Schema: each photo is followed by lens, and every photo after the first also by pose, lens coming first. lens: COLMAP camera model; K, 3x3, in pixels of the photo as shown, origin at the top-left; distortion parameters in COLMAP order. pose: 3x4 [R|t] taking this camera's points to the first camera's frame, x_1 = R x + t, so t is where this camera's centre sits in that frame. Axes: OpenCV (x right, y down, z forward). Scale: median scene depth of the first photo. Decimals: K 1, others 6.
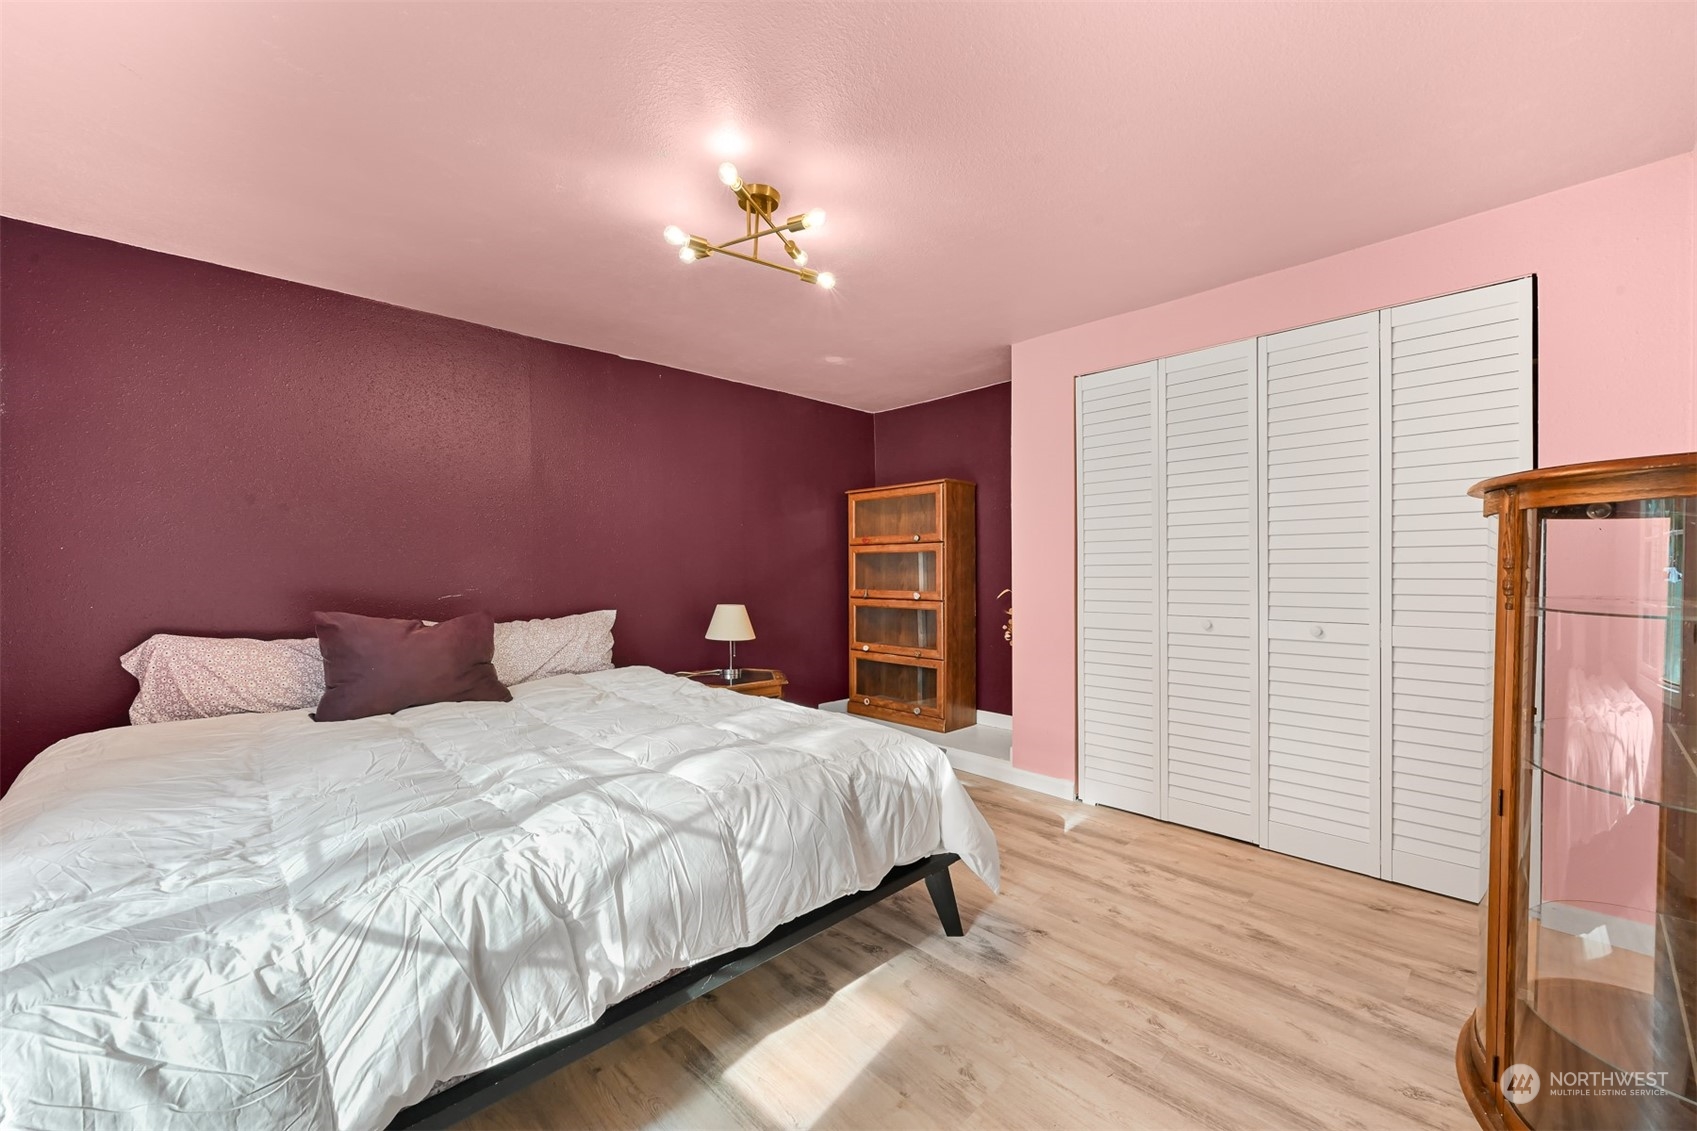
lens RADIAL K [[666.8, 0, 849.6], [0, 666.8, 572.3], [0, 0, 1]] dist [-0.000259, 0.000097]
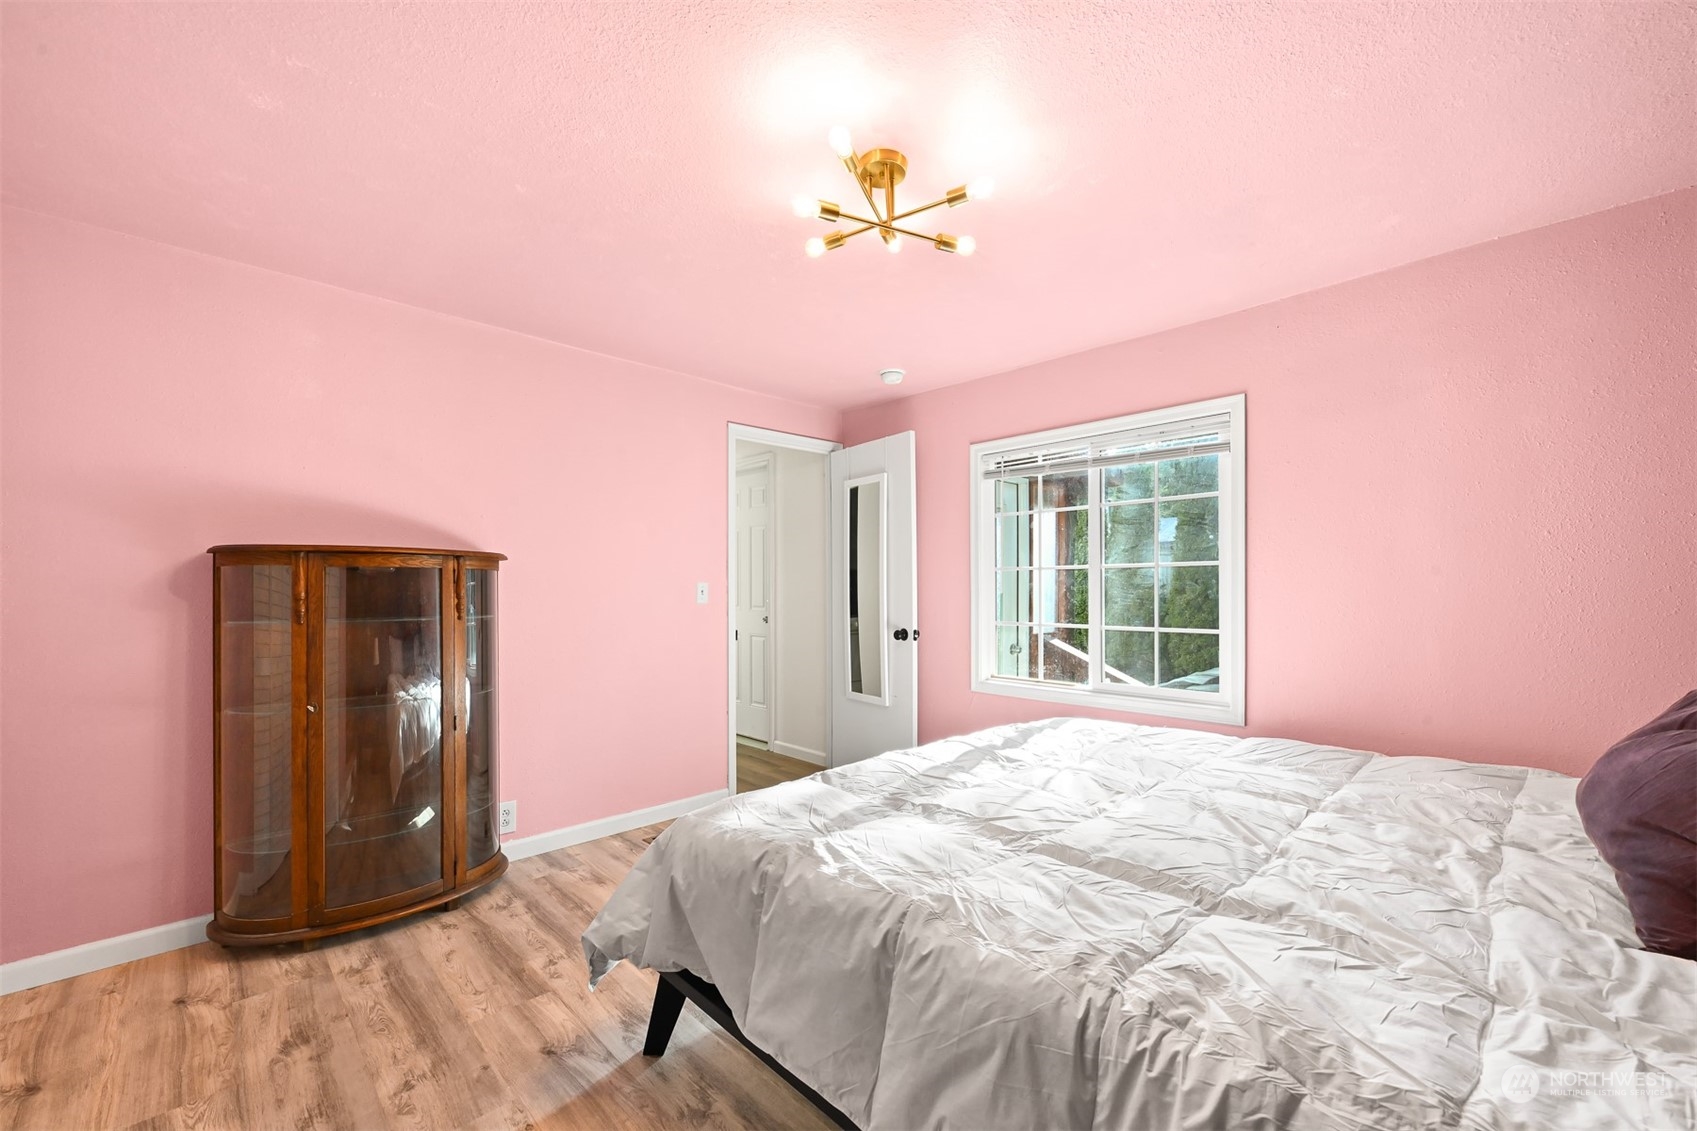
lens RADIAL K [[668.7, 0, 852.6], [0, 668.7, 571.0], [0, 0, 1]] dist [-0.000062, 0.000158]
pose [[-0.999543, 0.022410, 0.020300, -0.121042], [0.022840, 0.999515, 0.021174, -0.050996], [-0.019816, 0.021628, -0.999570, 1.990344]]
